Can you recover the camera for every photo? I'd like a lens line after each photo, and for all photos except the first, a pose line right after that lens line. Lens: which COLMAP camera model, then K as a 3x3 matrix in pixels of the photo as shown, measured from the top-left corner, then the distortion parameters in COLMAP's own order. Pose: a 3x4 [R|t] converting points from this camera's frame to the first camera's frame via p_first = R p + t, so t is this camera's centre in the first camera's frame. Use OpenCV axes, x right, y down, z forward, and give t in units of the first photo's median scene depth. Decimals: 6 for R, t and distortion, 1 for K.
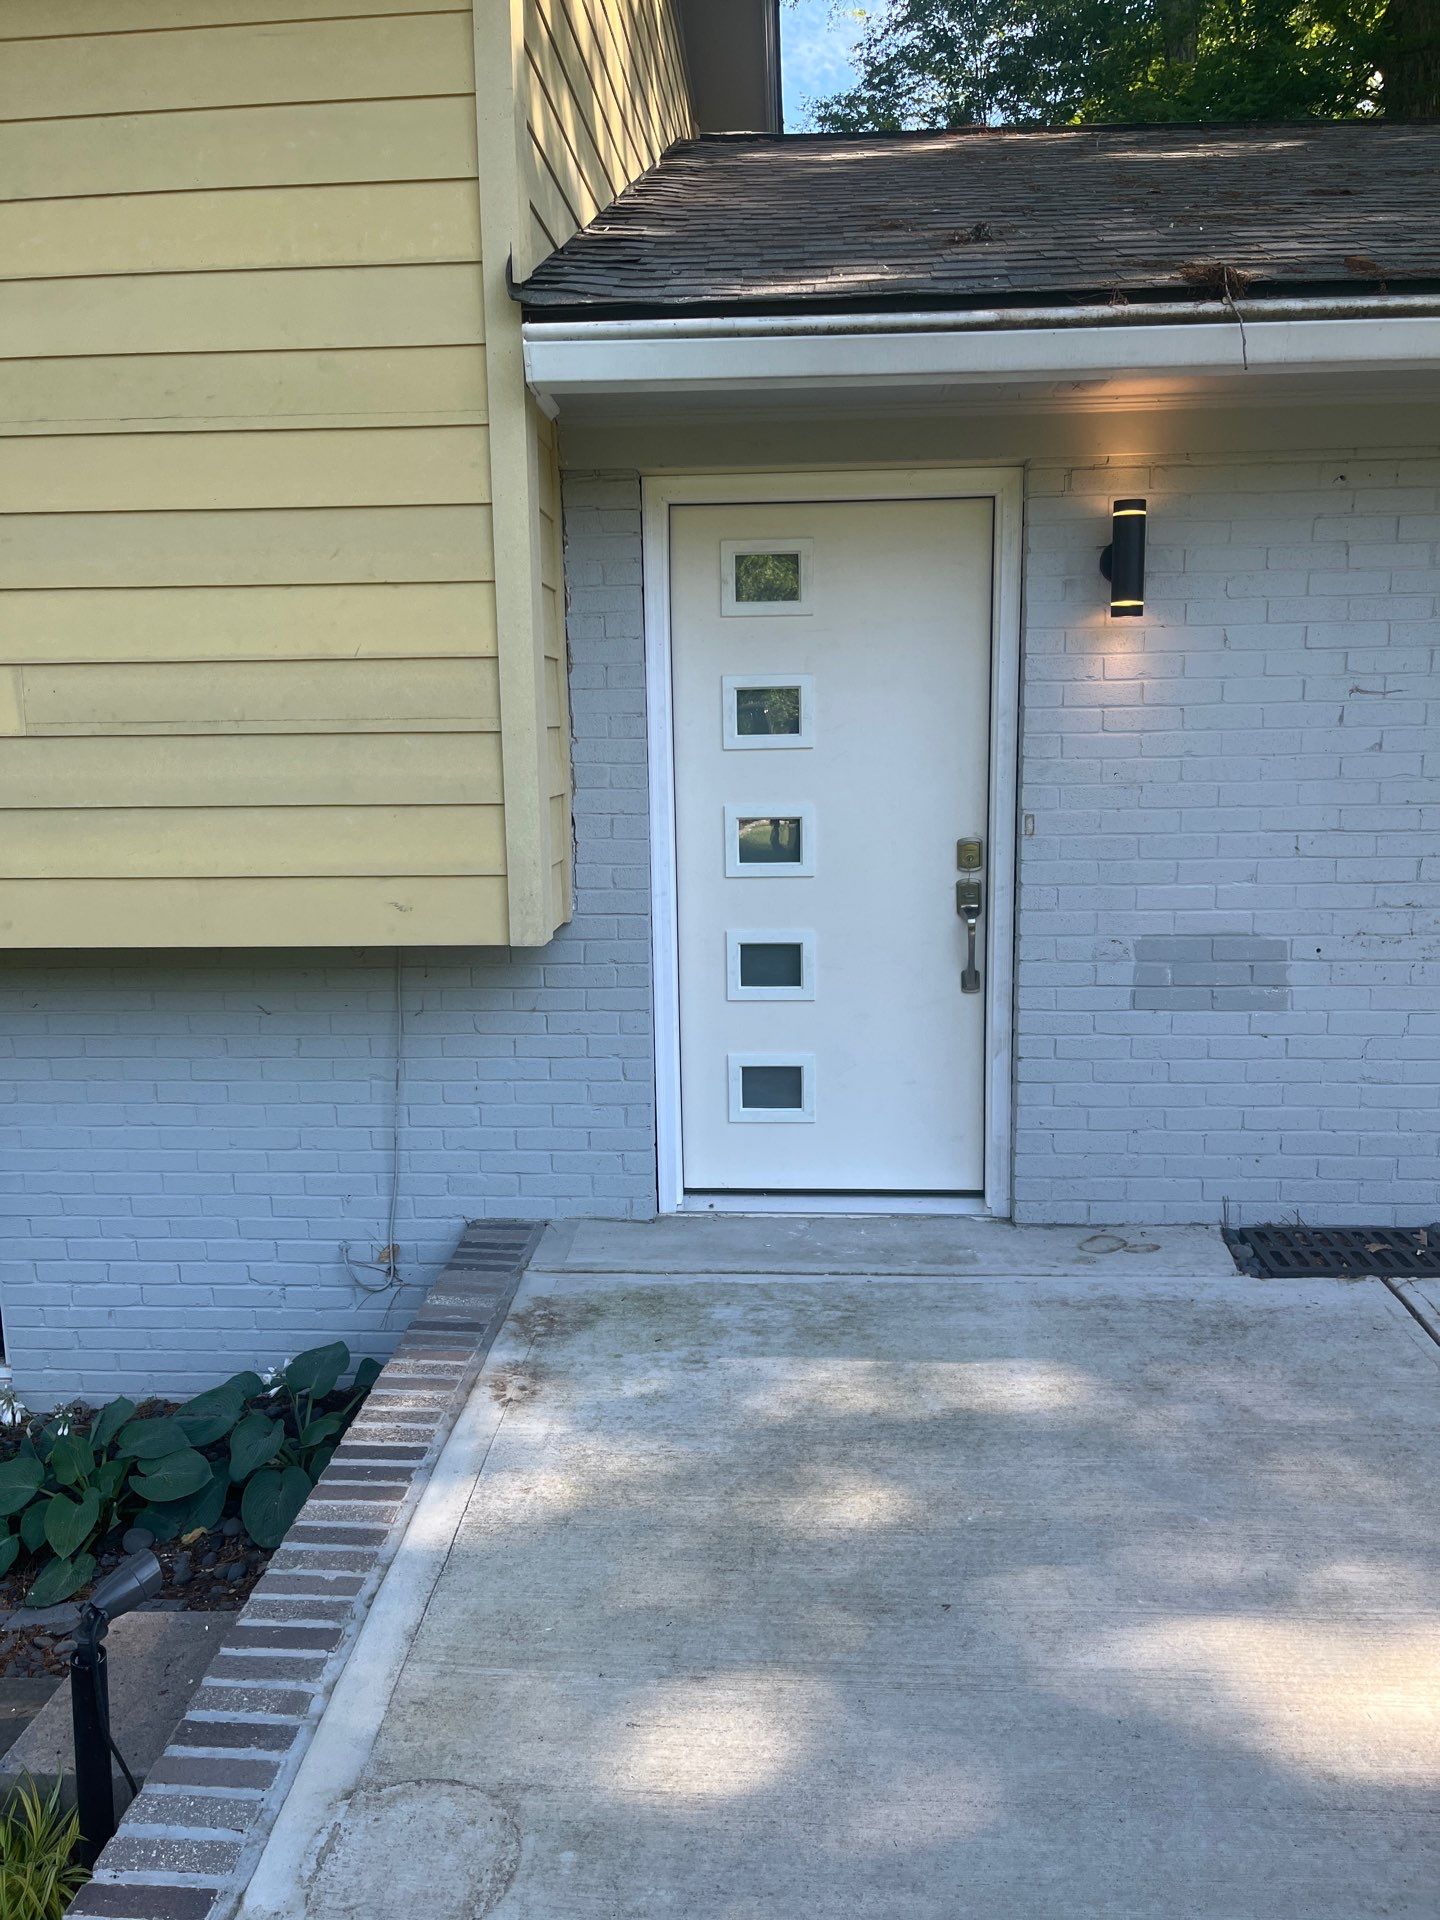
lens RADIAL K [[1507.7, 0, 668.1], [0, 1507.7, 942.3], [0, 0, 1]] dist [0.091342, 0.001169]
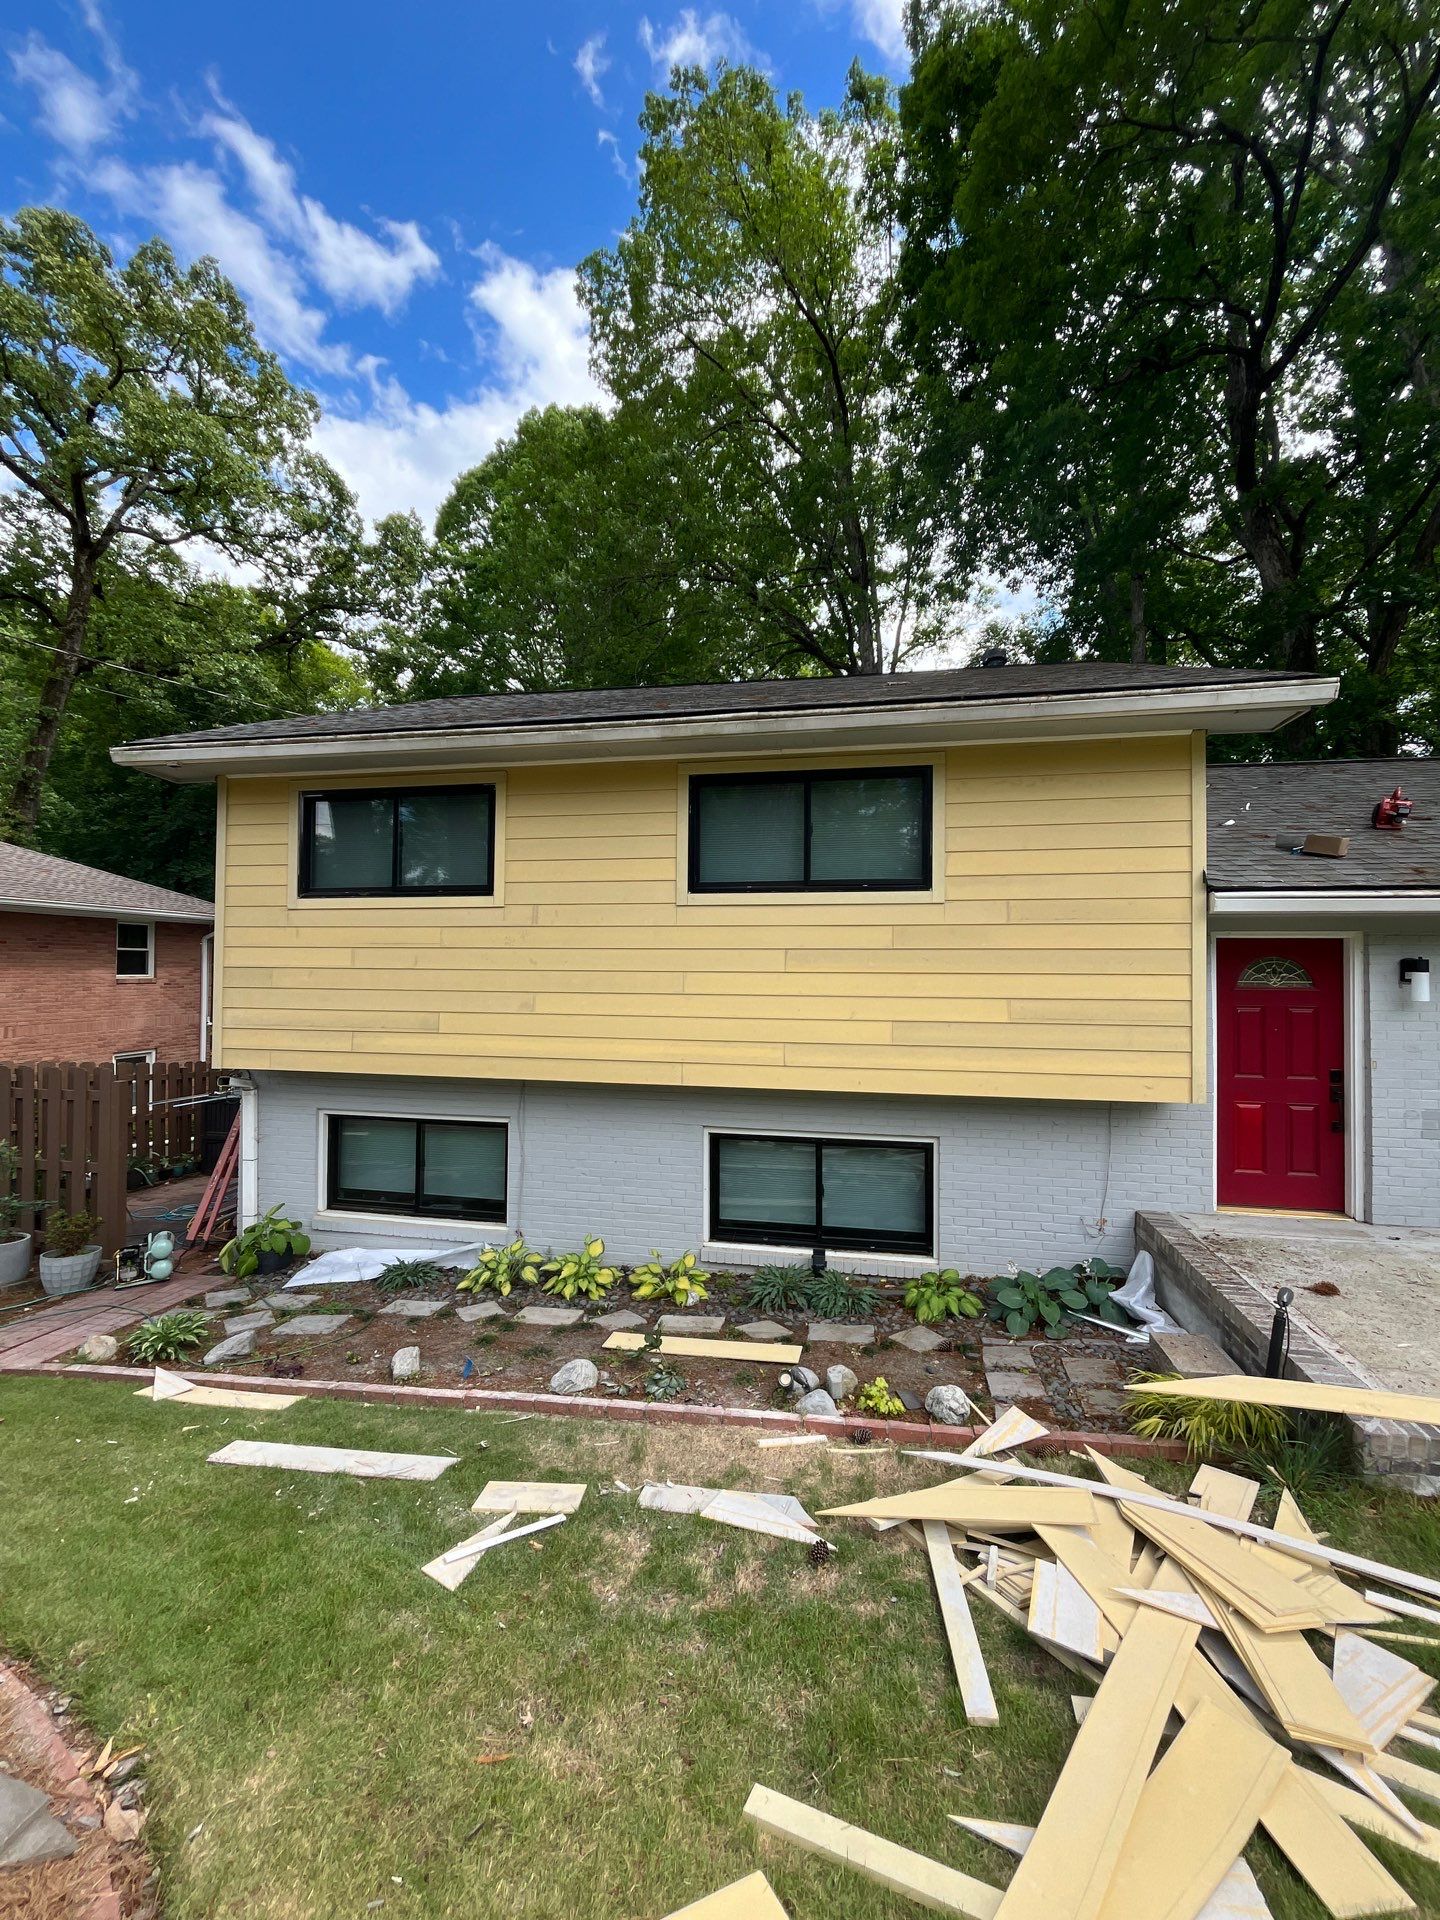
lens RADIAL K [[763.8, 0, 720.0], [0, 763.8, 960.0], [0, 0, 1]] dist [-0.001230, -0.000196]
pose [[0.995856, 0.025352, -0.087336, -0.849940], [-0.040291, 0.983956, -0.173802, 0.020785], [0.081528, 0.176601, 0.980900, -0.477354]]
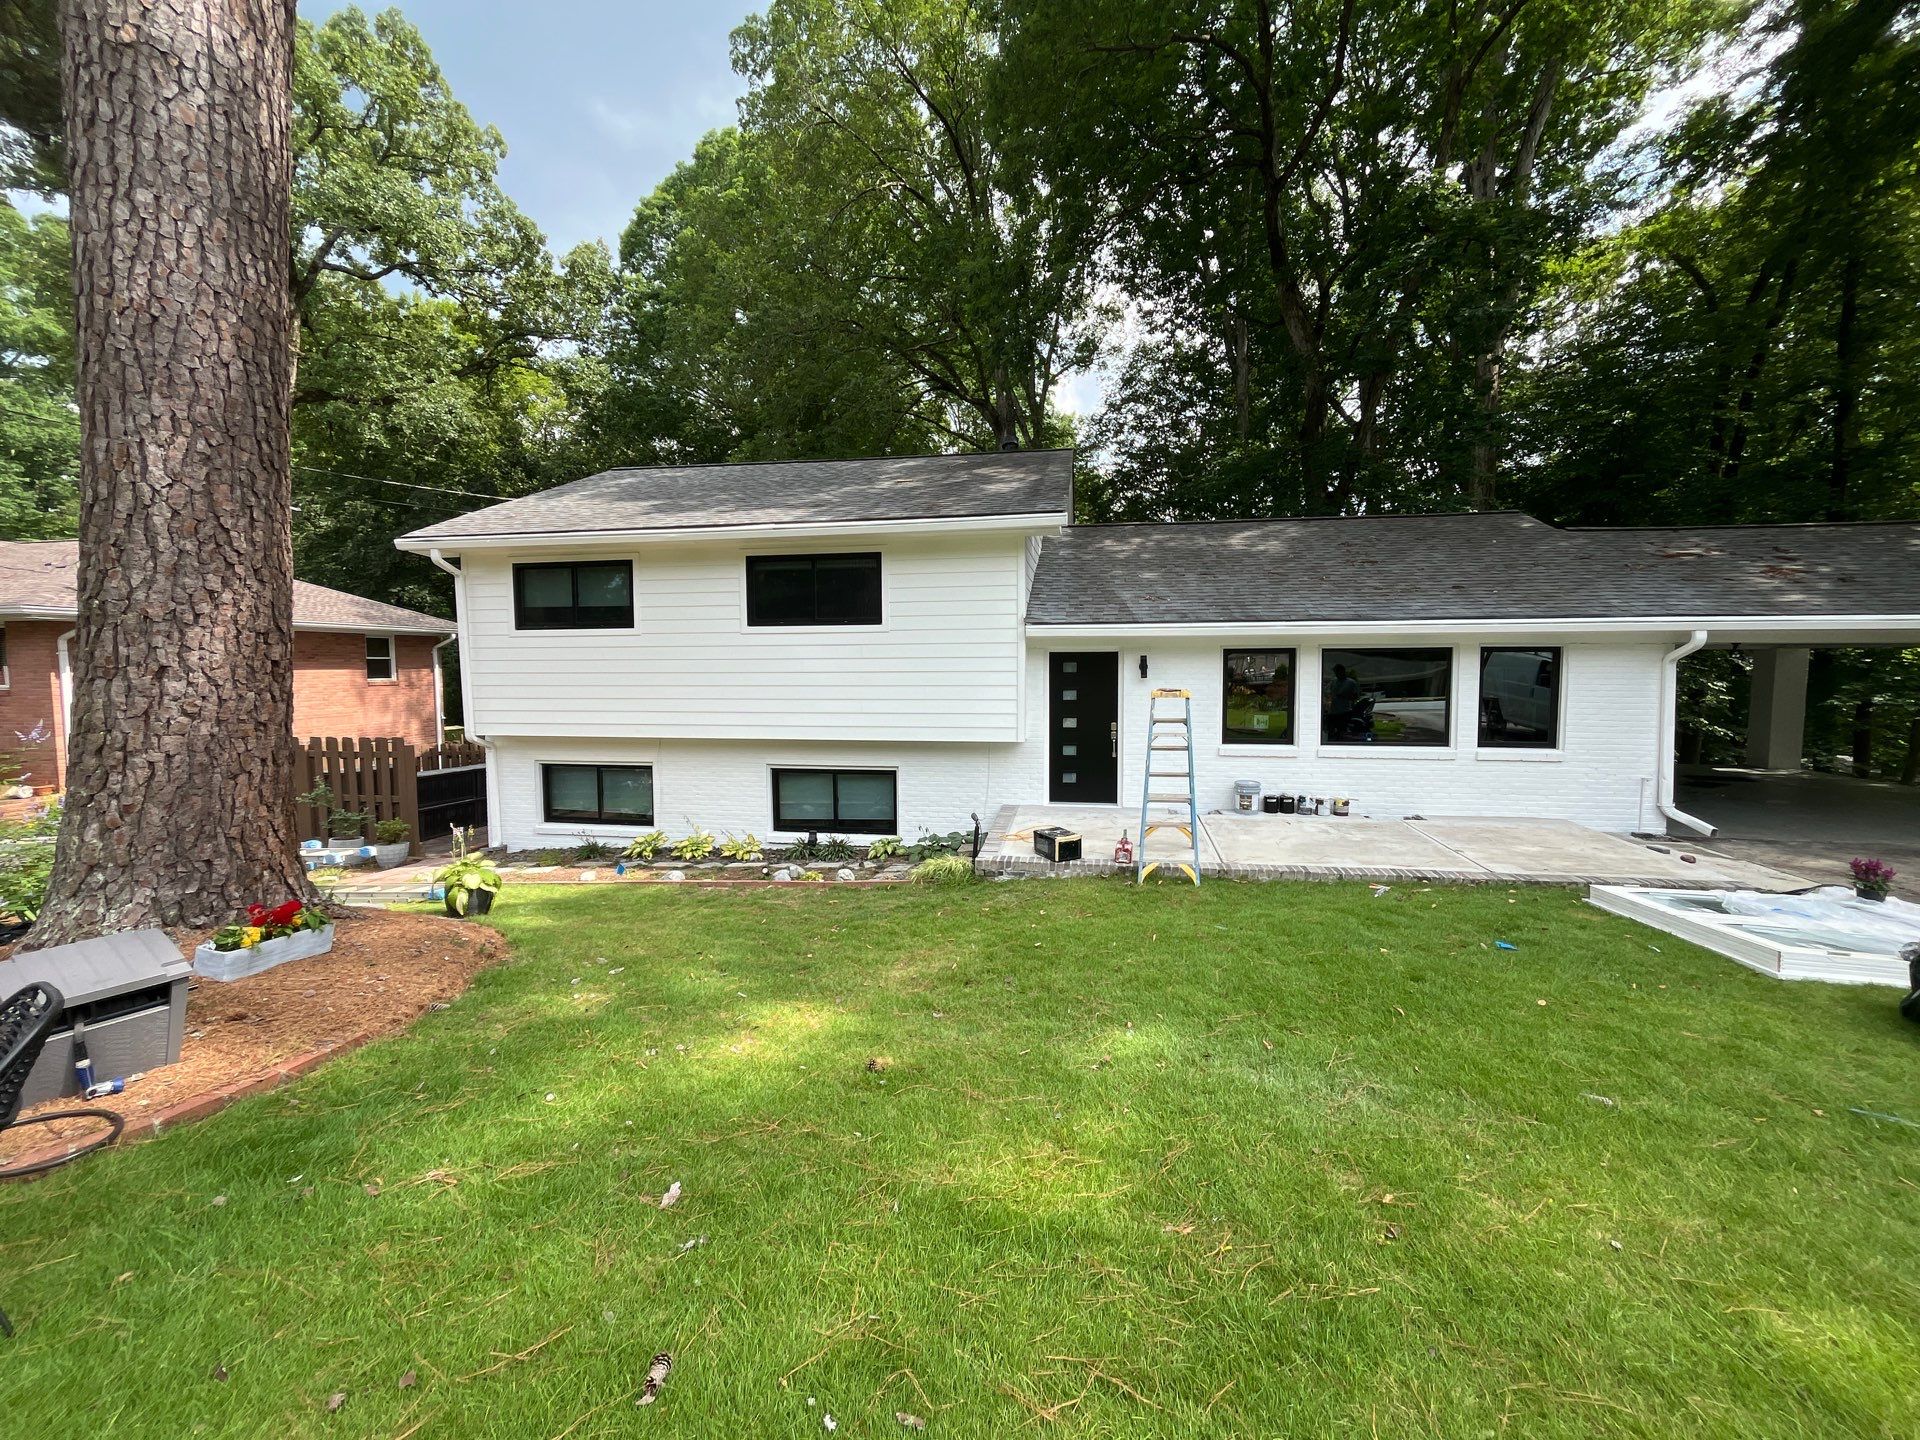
lens RADIAL K [[769.4, 0, 959.3], [0, 769.4, 719.4], [0, 0, 1]] dist [-0.002720, -0.000559]
pose [[0.997808, 0.020560, -0.062904, -0.143637], [-0.026531, 0.995066, -0.095604, 0.177568], [0.060628, 0.097064, 0.993430, -1.558492]]
